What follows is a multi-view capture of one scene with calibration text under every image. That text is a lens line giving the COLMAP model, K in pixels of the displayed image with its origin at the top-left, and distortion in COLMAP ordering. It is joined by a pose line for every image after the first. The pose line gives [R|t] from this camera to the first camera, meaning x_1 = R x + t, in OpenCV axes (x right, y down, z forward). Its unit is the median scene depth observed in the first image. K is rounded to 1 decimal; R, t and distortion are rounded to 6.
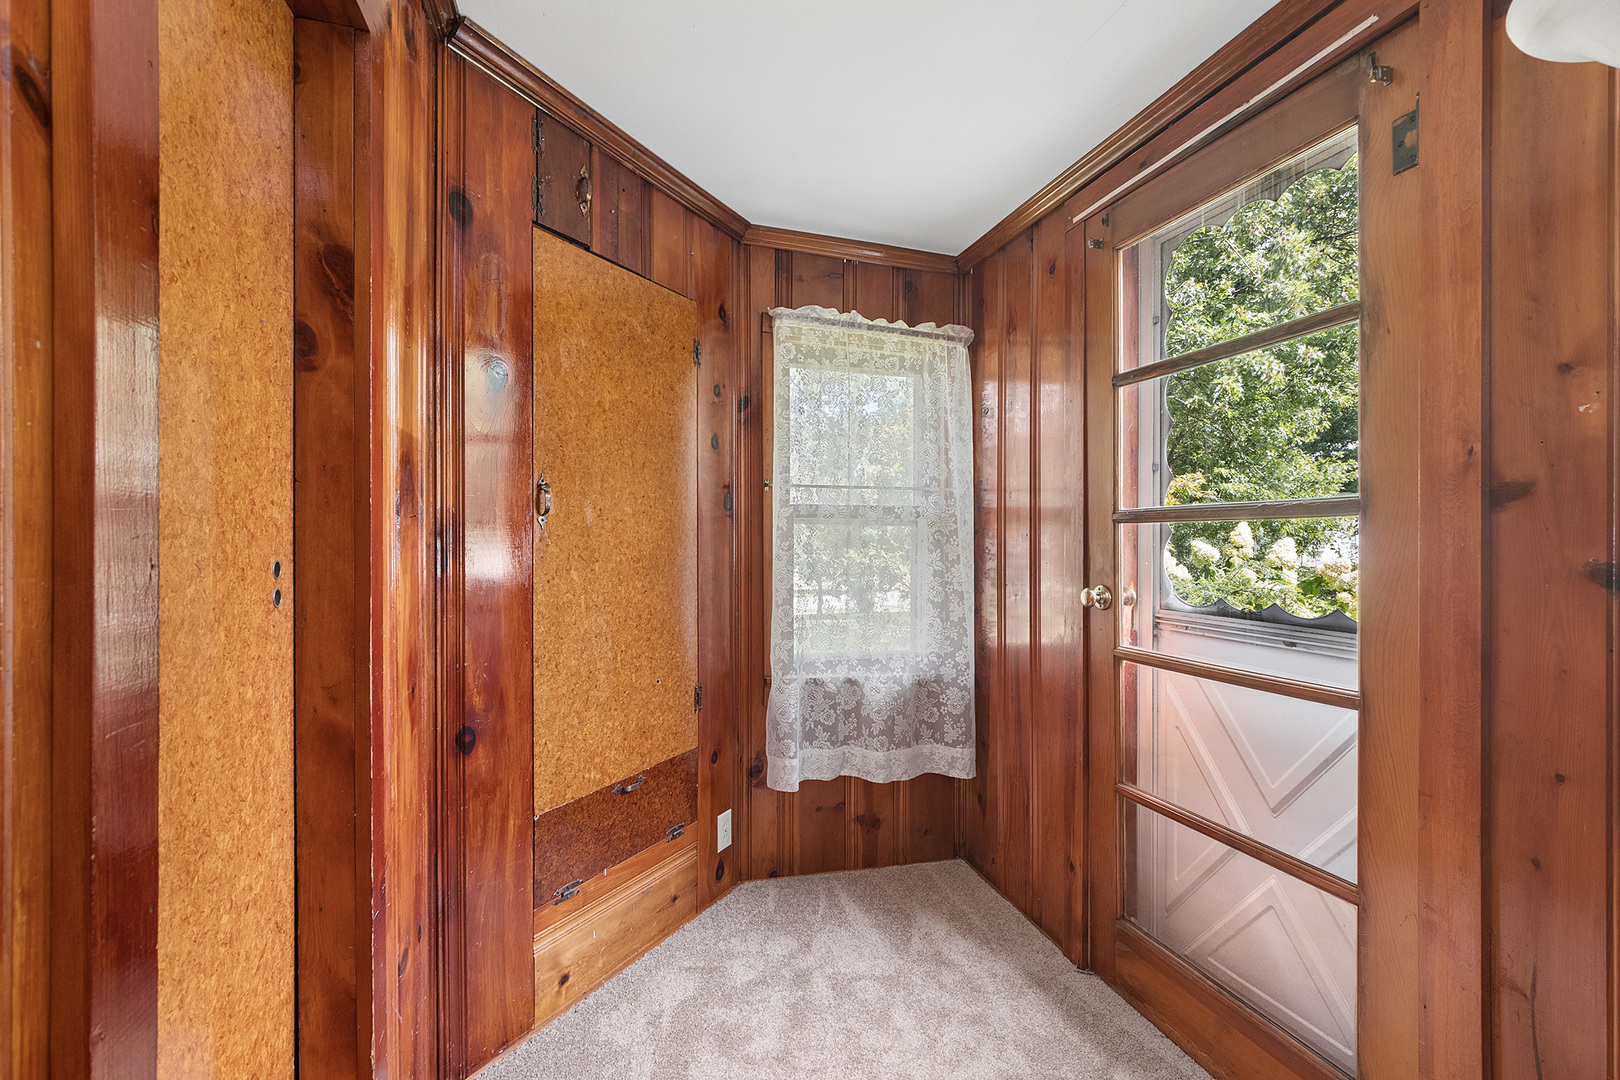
lens RADIAL K [[729.5, 0, 805.1], [0, 729.5, 540.6], [0, 0, 1]] dist [-0.003537, 0.000759]
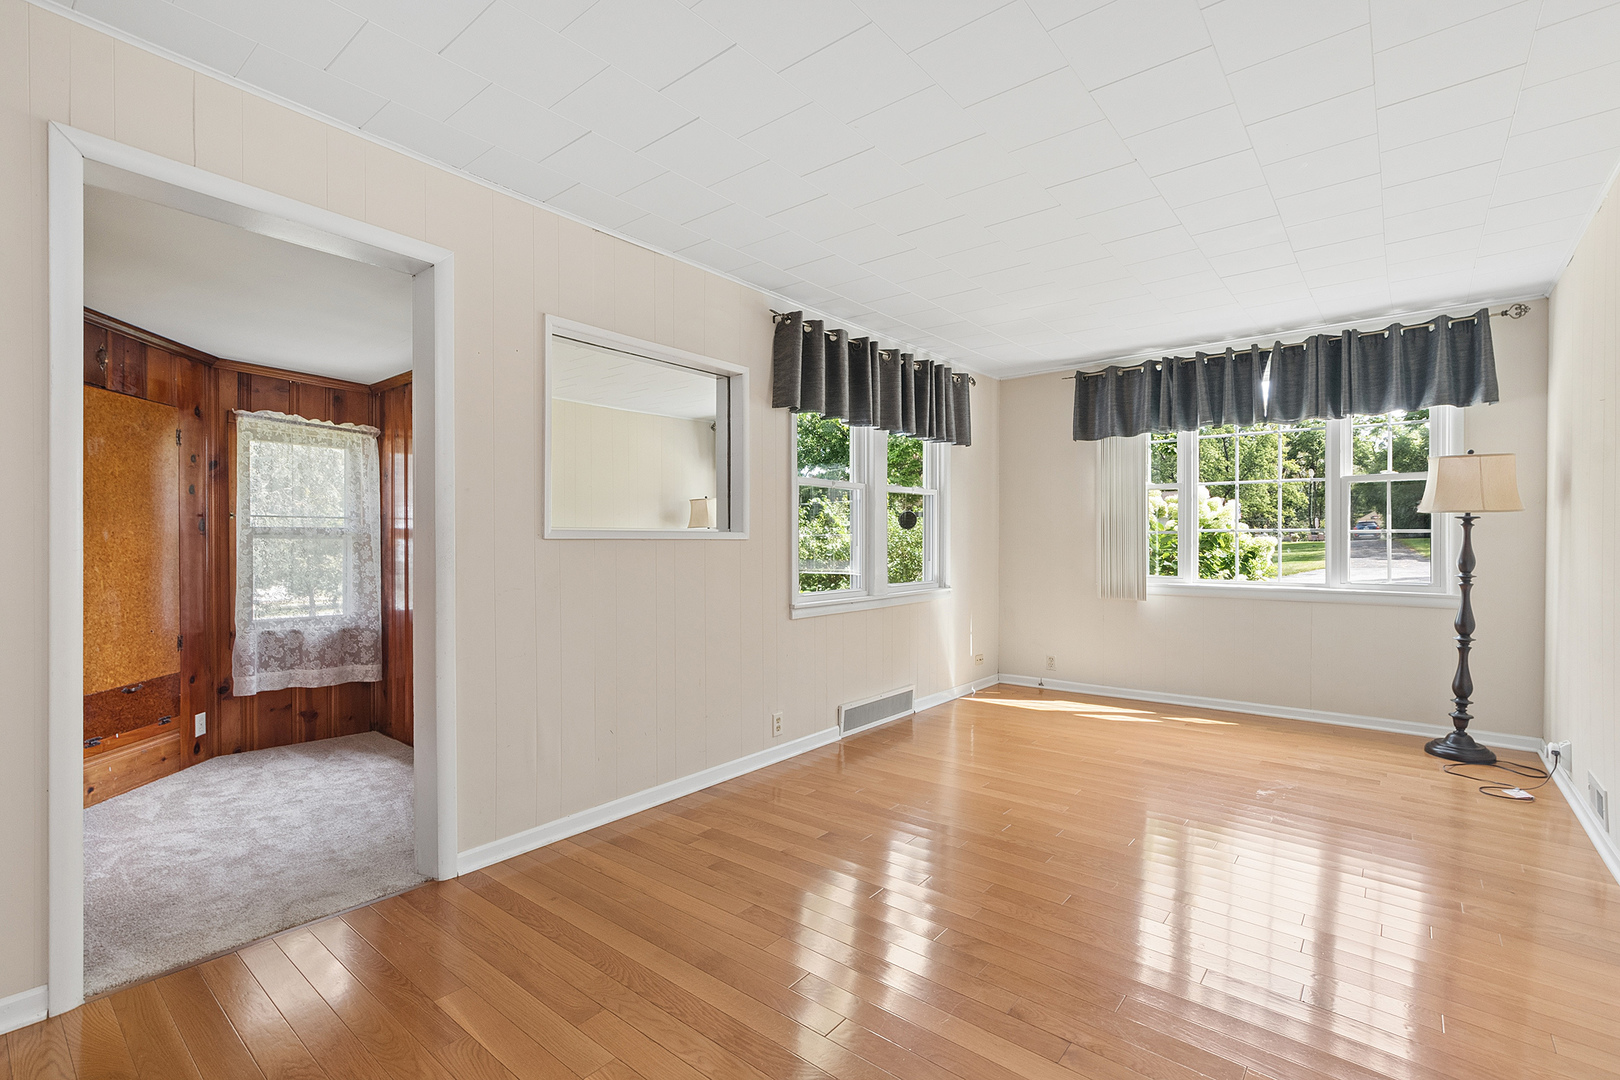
lens RADIAL K [[729.5, 0, 805.1], [0, 729.5, 540.6], [0, 0, 1]] dist [-0.003537, 0.000759]
pose [[0.821125, -0.003876, 0.570735, 0.071778], [0.008566, 0.999948, -0.005533, 0.001363], [-0.570684, 0.009432, 0.821115, -1.089464]]
